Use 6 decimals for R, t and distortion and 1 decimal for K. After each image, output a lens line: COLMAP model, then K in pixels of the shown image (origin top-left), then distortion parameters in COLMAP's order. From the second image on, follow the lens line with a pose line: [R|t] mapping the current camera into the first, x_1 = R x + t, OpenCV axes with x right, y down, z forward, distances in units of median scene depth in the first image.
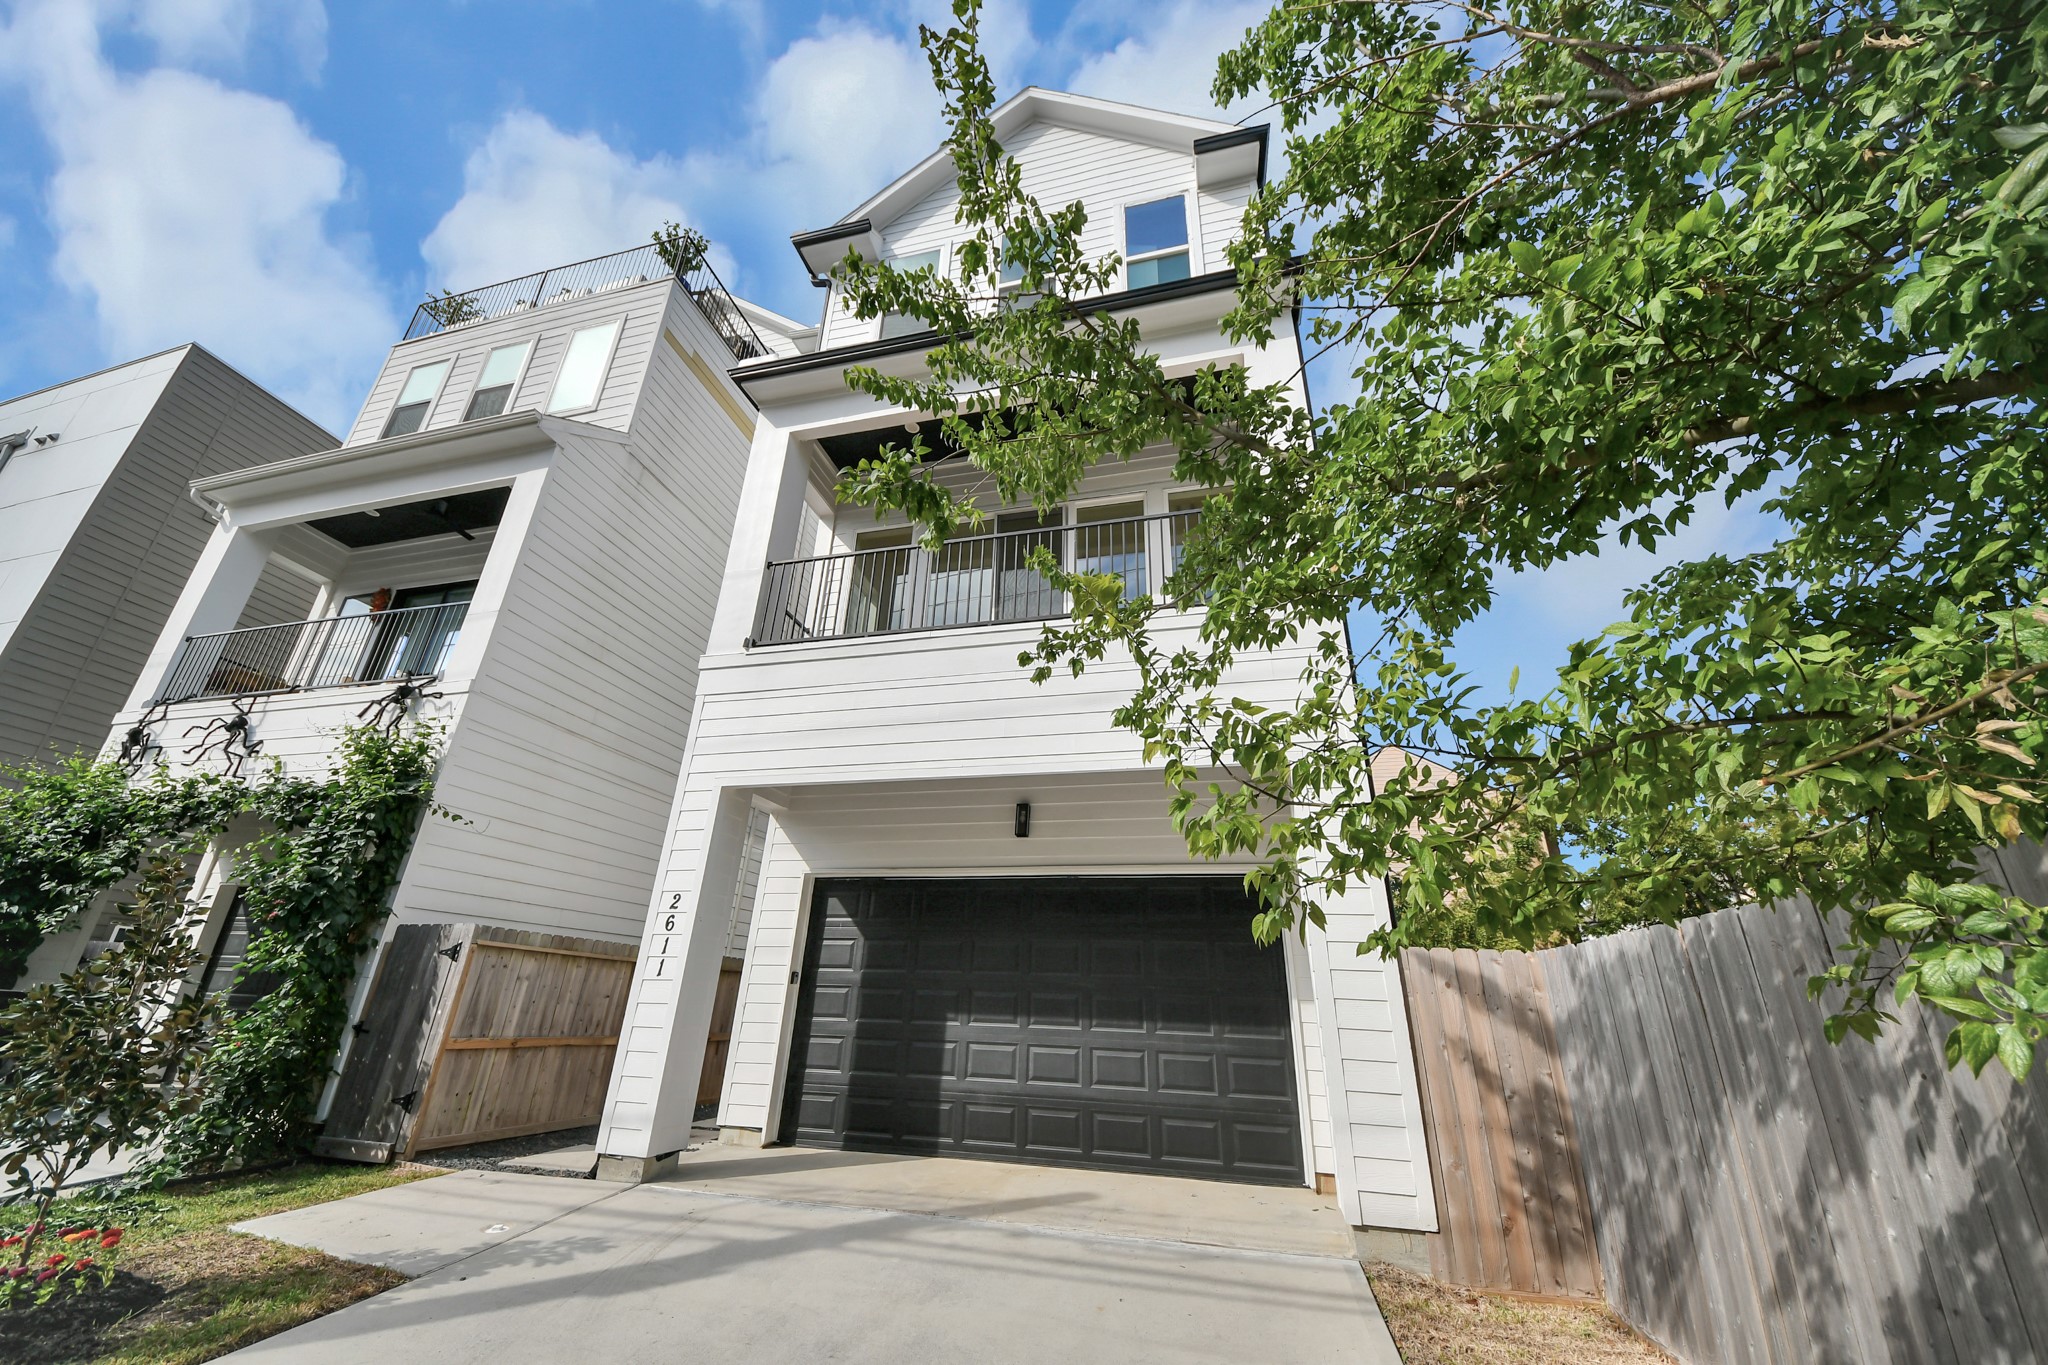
lens RADIAL K [[710.5, 0, 1030.4], [0, 710.5, 738.9], [0, 0, 1]] dist [0.012151, -0.010038]
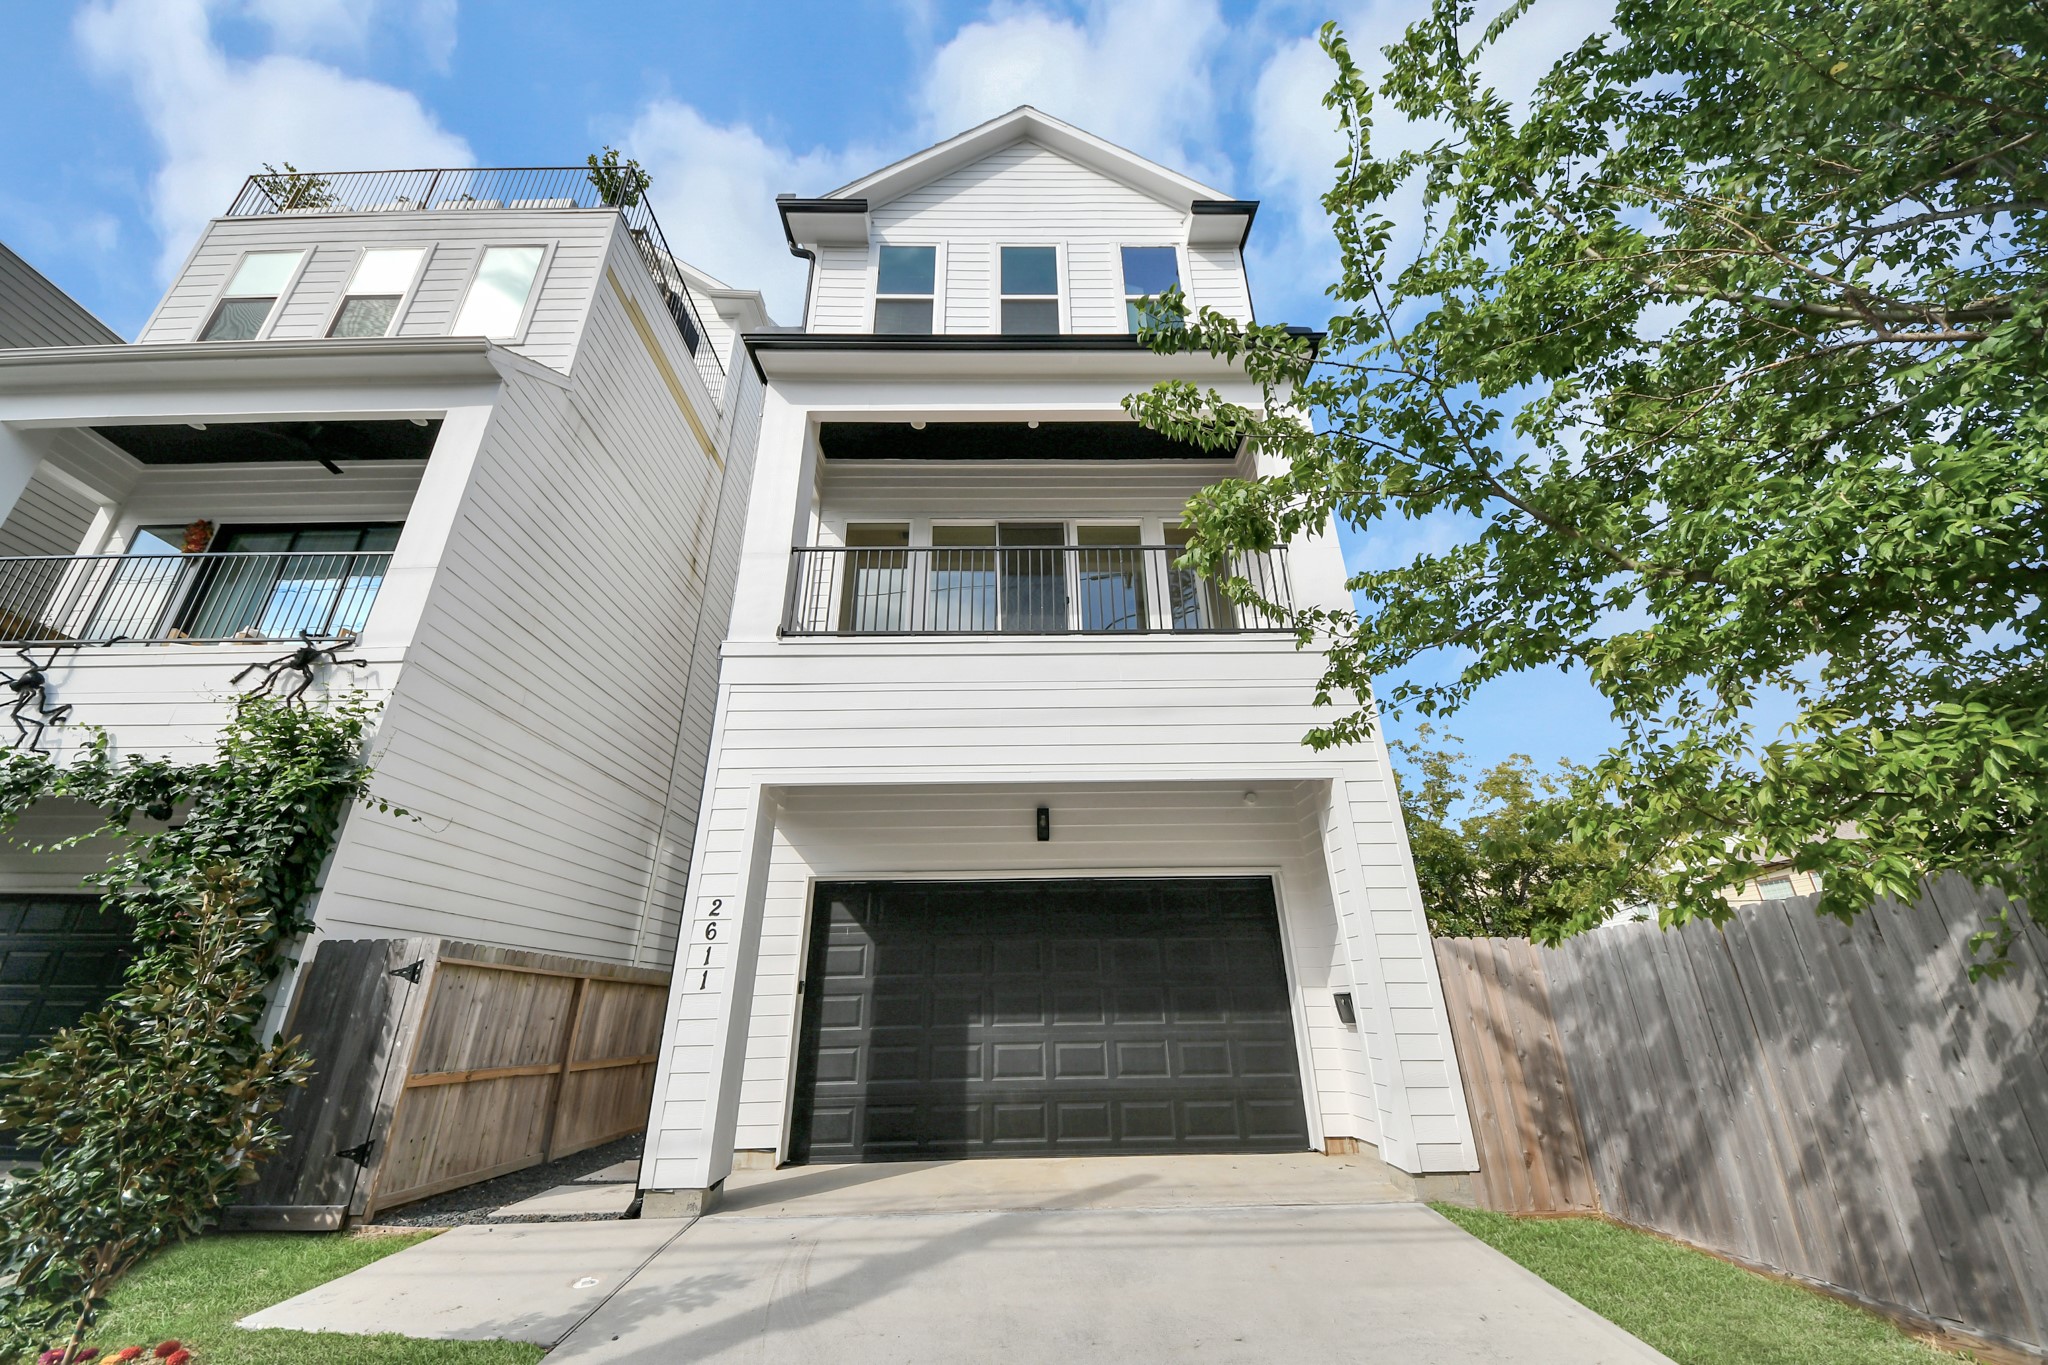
lens RADIAL K [[710.5, 0, 1030.4], [0, 710.5, 738.9], [0, 0, 1]] dist [0.012151, -0.010038]
pose [[0.968439, 0.044171, 0.245308, -0.309896], [-0.043457, 0.999021, -0.008322, -0.000140], [-0.245435, -0.002601, 0.969410, 0.006464]]
